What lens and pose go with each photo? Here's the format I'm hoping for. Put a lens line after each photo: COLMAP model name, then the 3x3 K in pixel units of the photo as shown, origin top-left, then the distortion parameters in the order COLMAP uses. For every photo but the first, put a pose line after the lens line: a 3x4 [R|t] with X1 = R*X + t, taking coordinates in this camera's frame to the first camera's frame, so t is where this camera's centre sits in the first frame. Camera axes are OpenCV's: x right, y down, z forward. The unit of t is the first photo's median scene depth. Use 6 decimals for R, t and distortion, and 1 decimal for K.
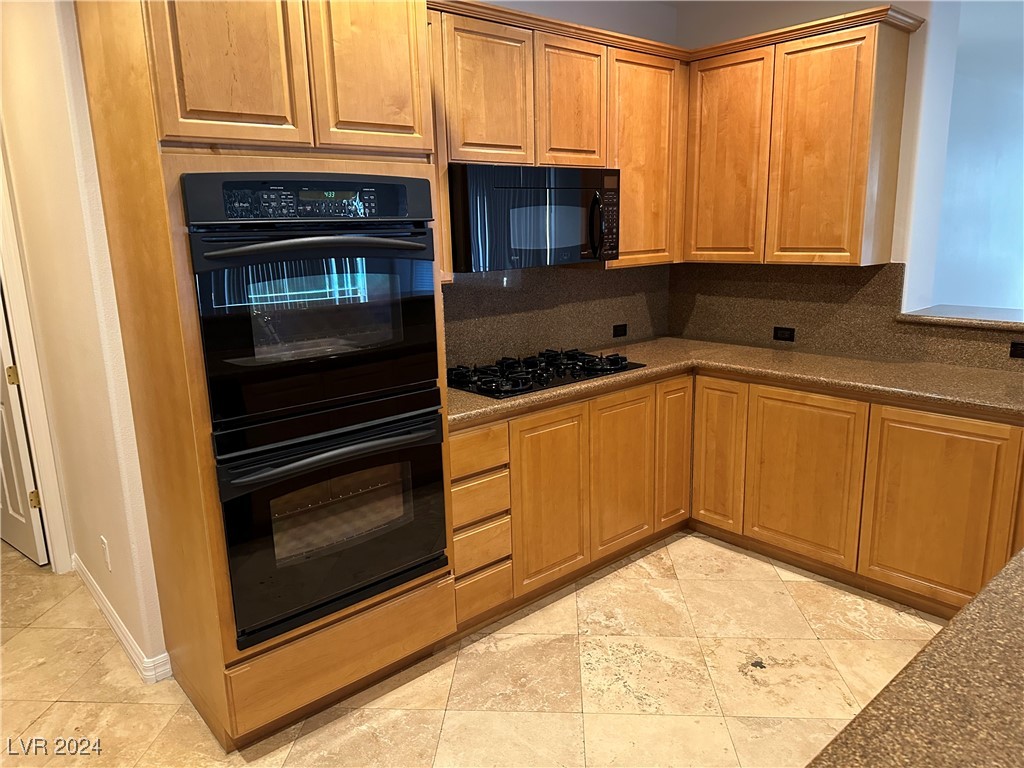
lens RADIAL K [[718.2, 0, 512.0], [0, 718.2, 384.0], [0, 0, 1]] dist [0.102076, -0.117476]
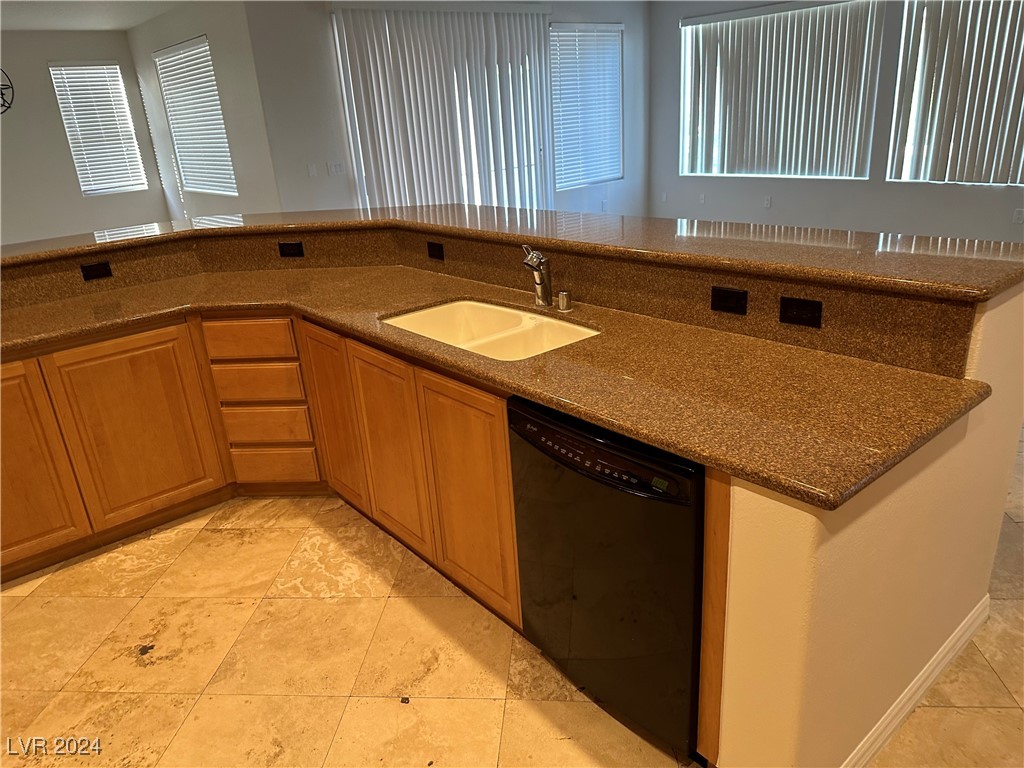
lens RADIAL K [[725.4, 0, 512.0], [0, 725.4, 384.0], [0, 0, 1]] dist [0.079597, -0.108895]
pose [[0.030142, -0.331185, 0.943084, -0.372636], [0.279721, 0.908609, 0.310138, -0.063459], [-0.959608, 0.254452, 0.120027, 0.357530]]
